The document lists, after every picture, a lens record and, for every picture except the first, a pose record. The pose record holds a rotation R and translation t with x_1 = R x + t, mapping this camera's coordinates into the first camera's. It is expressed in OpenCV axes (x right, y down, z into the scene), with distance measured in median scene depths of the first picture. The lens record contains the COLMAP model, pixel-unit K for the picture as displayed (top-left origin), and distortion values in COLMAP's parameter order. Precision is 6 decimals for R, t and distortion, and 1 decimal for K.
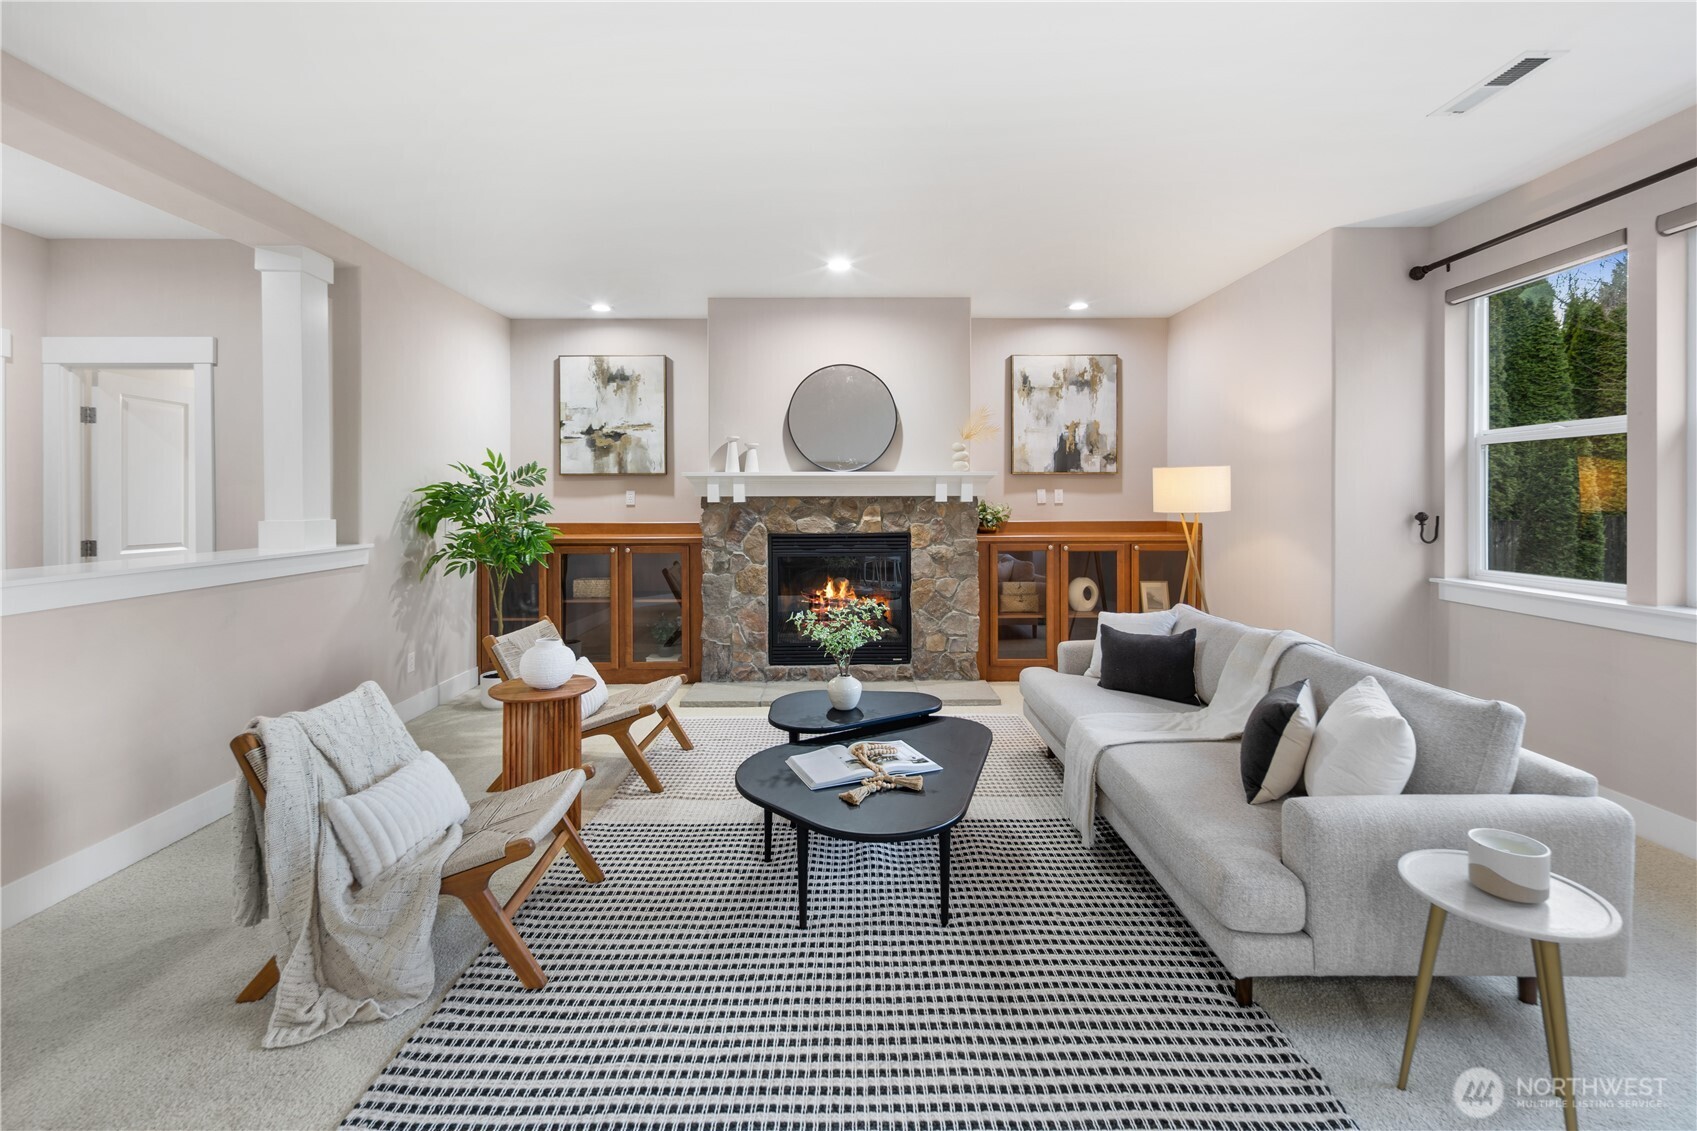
lens RADIAL K [[741.9, 0, 849.6], [0, 741.9, 503.6], [0, 0, 1]] dist [0.001786, 0.000232]
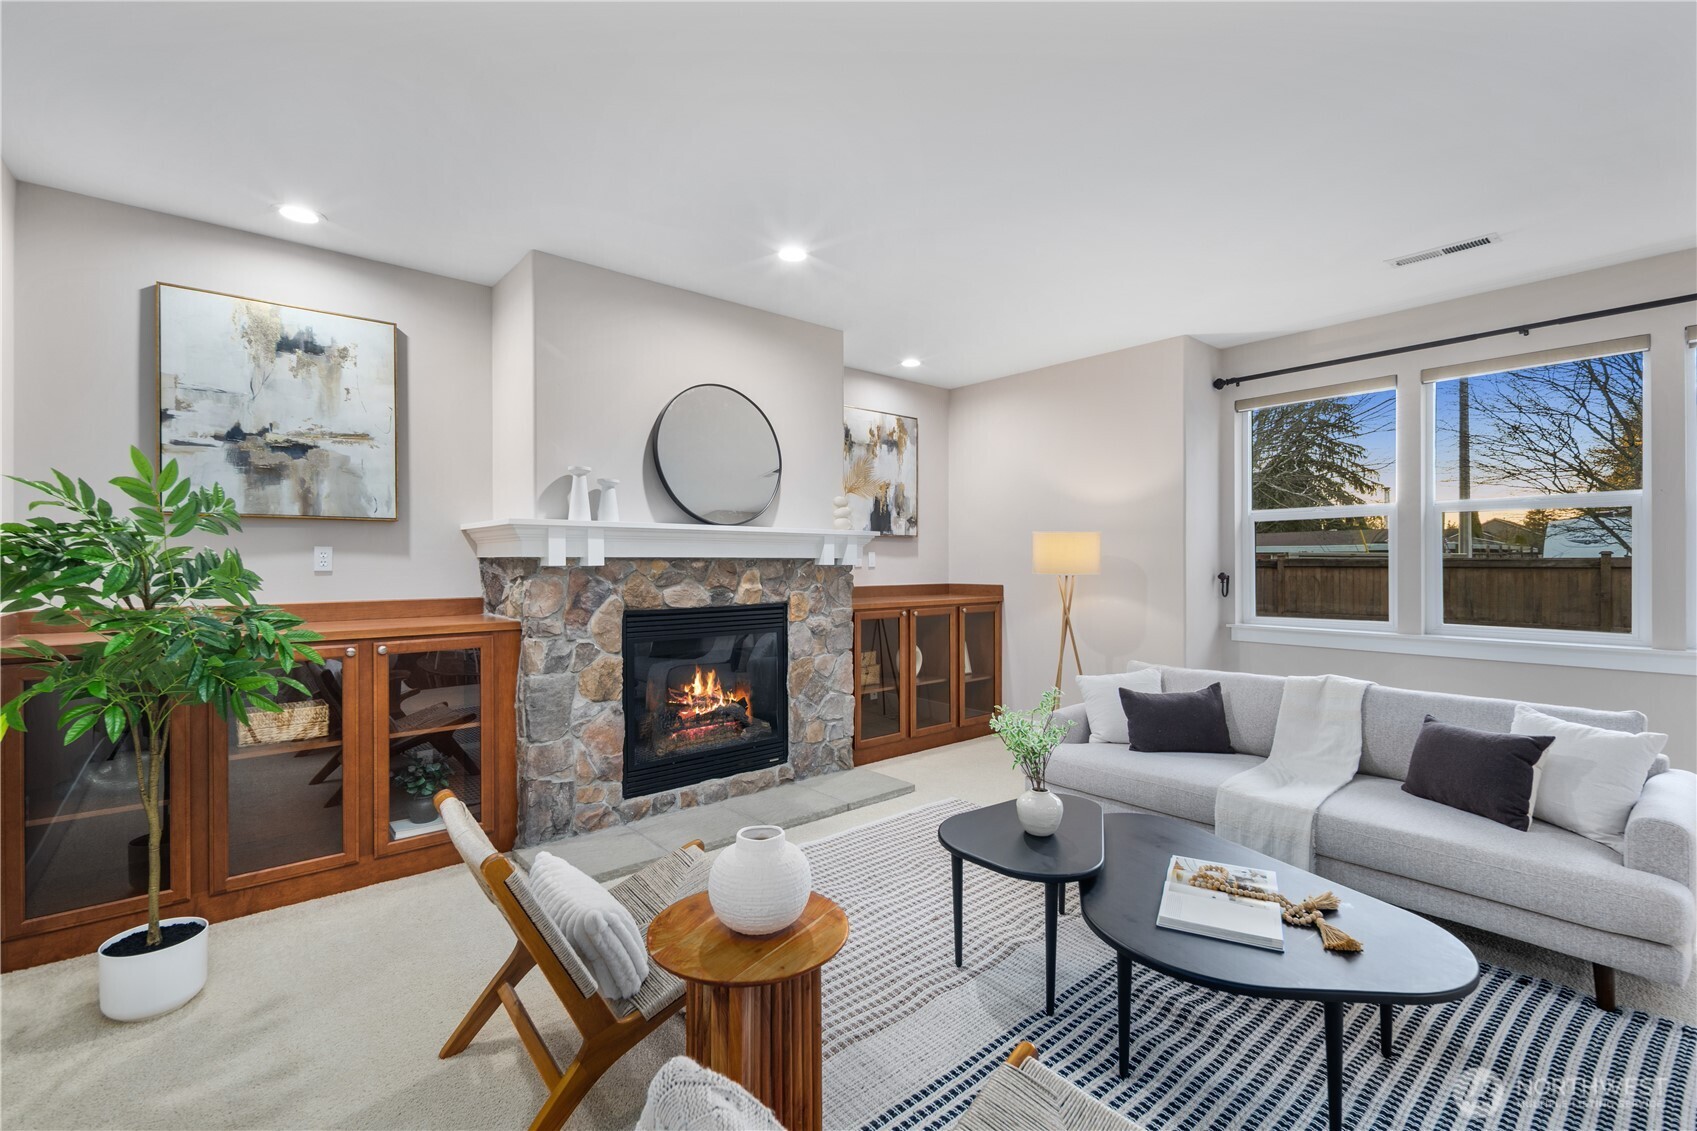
lens RADIAL K [[741.9, 0, 848.5], [0, 741.9, 565.5], [0, 0, 1]] dist [0.001703, -0.000220]
pose [[0.763548, -0.000549, 0.645751, -0.399448], [0.004195, 0.999983, -0.004111, 0.001791], [-0.645738, 0.005848, 0.763537, 0.330906]]
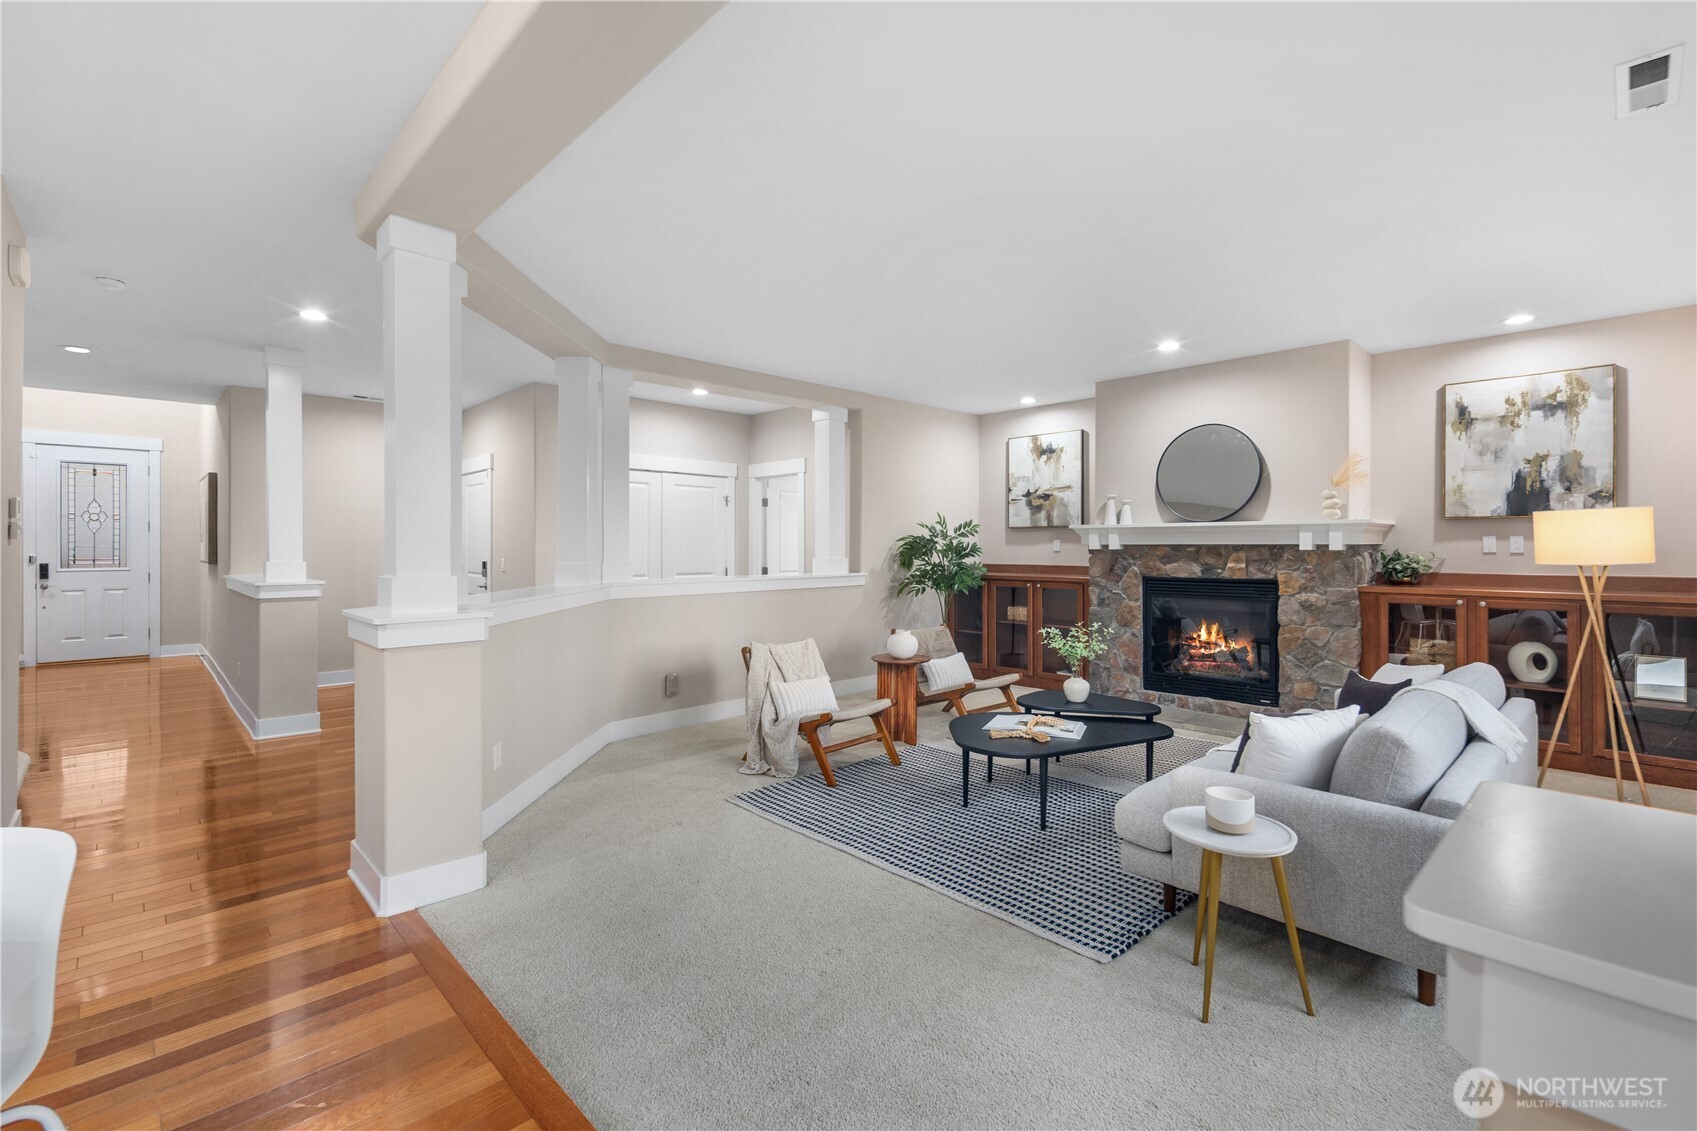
lens RADIAL K [[745.1, 0, 841.1], [0, 745.1, 547.6], [0, 0, 1]] dist [0.002552, 0.000309]
pose [[0.686224, 0.004220, -0.727378, 0.419165], [-0.006673, 0.999978, -0.000494, -0.001009], [0.727360, 0.005193, 0.686237, -0.150979]]
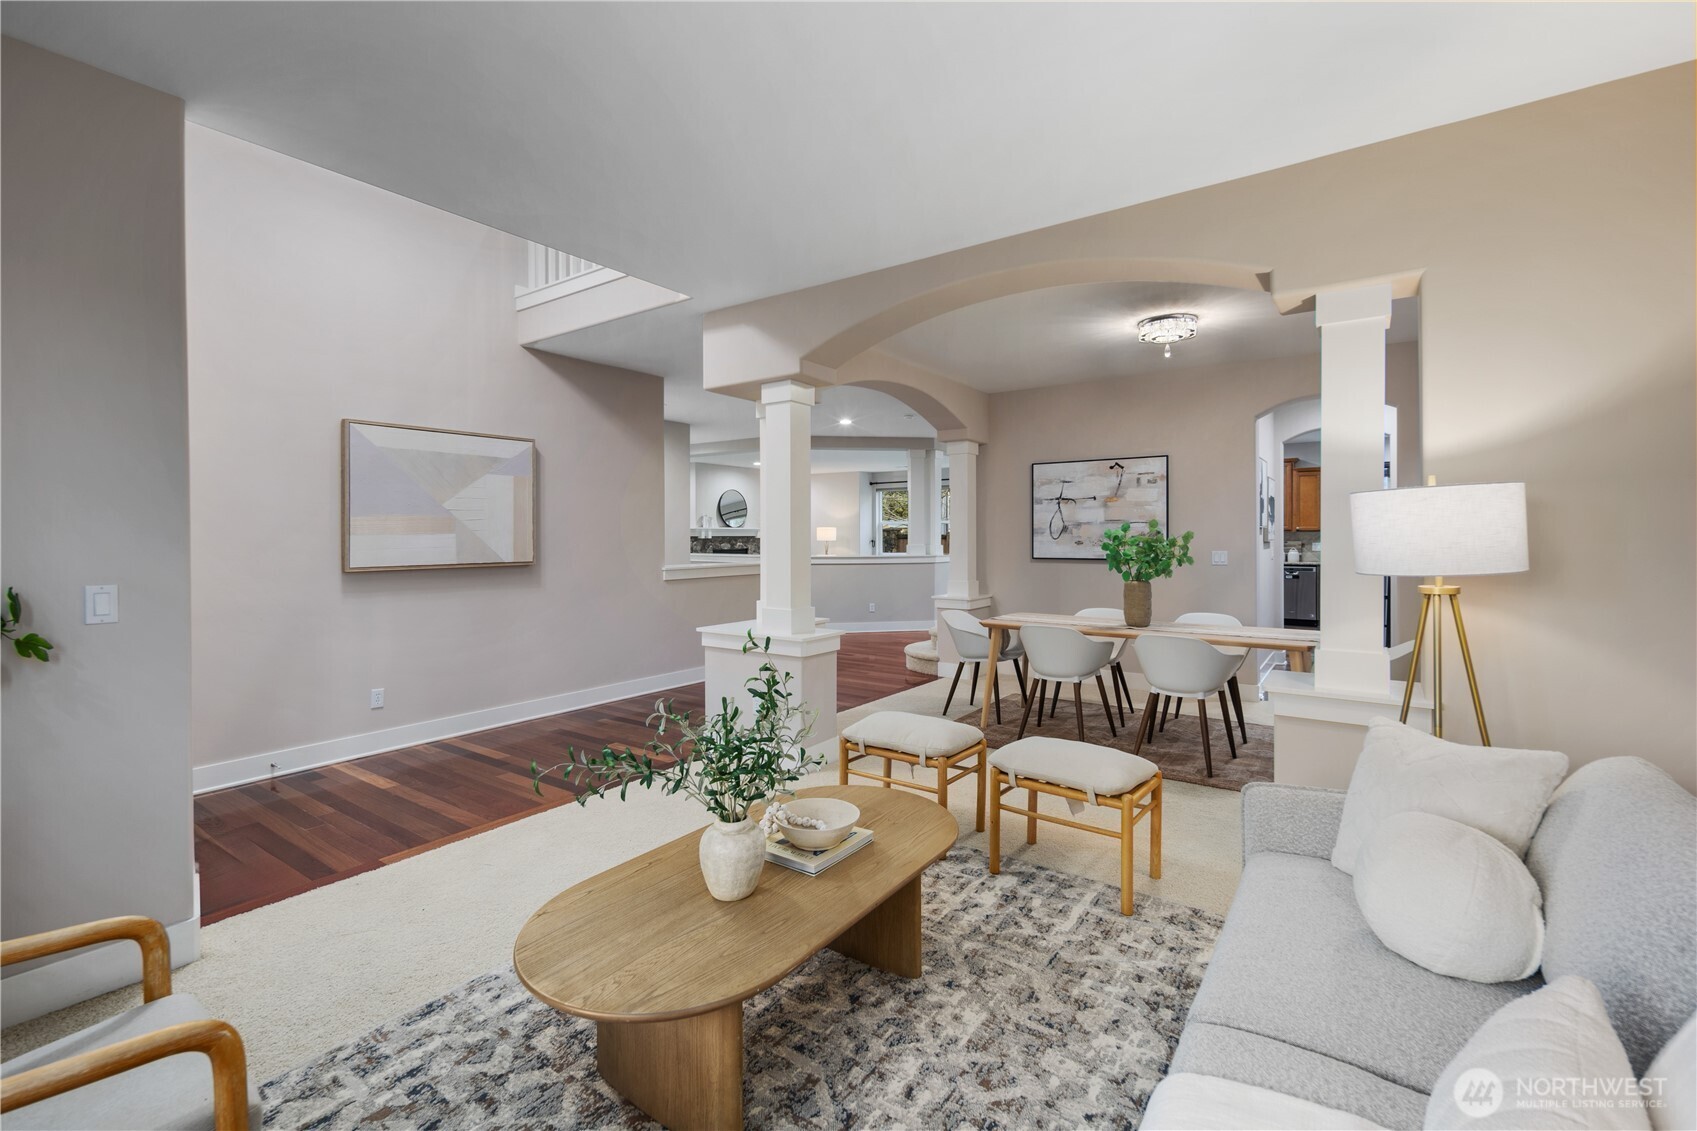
lens RADIAL K [[734.6, 0, 842.0], [0, 734.6, 534.7], [0, 0, 1]] dist [0.000652, 0.000043]
pose [[0.587246, -0.001669, 0.809406, -2.040415], [0.008413, 0.999956, -0.004042, -0.001727], [-0.809364, 0.009183, 0.587235, -0.991082]]
